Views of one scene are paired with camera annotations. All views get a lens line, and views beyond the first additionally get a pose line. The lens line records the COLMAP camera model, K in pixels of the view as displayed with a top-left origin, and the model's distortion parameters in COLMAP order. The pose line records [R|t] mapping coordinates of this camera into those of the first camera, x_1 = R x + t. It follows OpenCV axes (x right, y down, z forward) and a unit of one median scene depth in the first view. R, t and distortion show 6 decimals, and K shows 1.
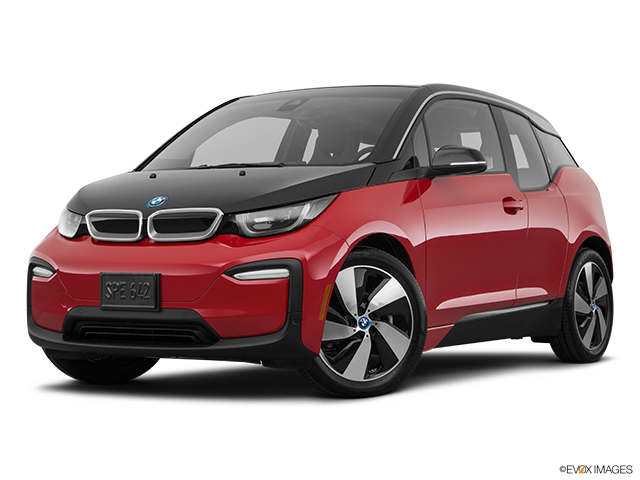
lens RADIAL K [[1205.0, 0, 320.0], [0, 1205.0, 240.0], [0, 0, 1]] dist [0.012624, 0.032880]
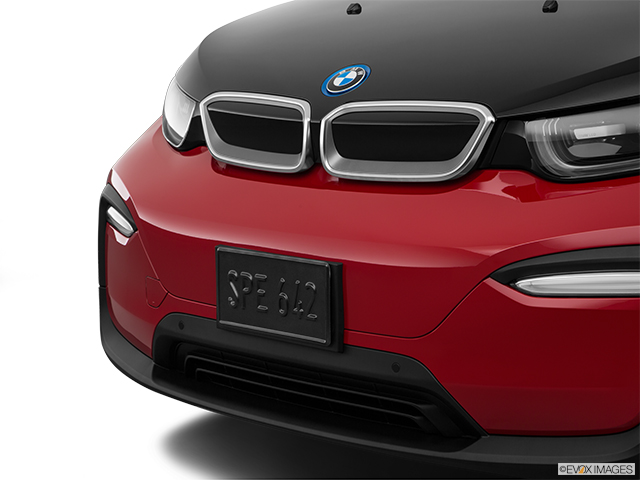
lens RADIAL K [[1566.7, 0, 320.0], [0, 1566.7, 240.0], [0, 0, 1]] dist [-0.046681, -0.051837]
pose [[0.972600, 0.023527, -0.231291, -0.014845], [0.007556, 0.991142, 0.132594, -0.049682], [0.232362, -0.130709, 0.963807, 0.463156]]
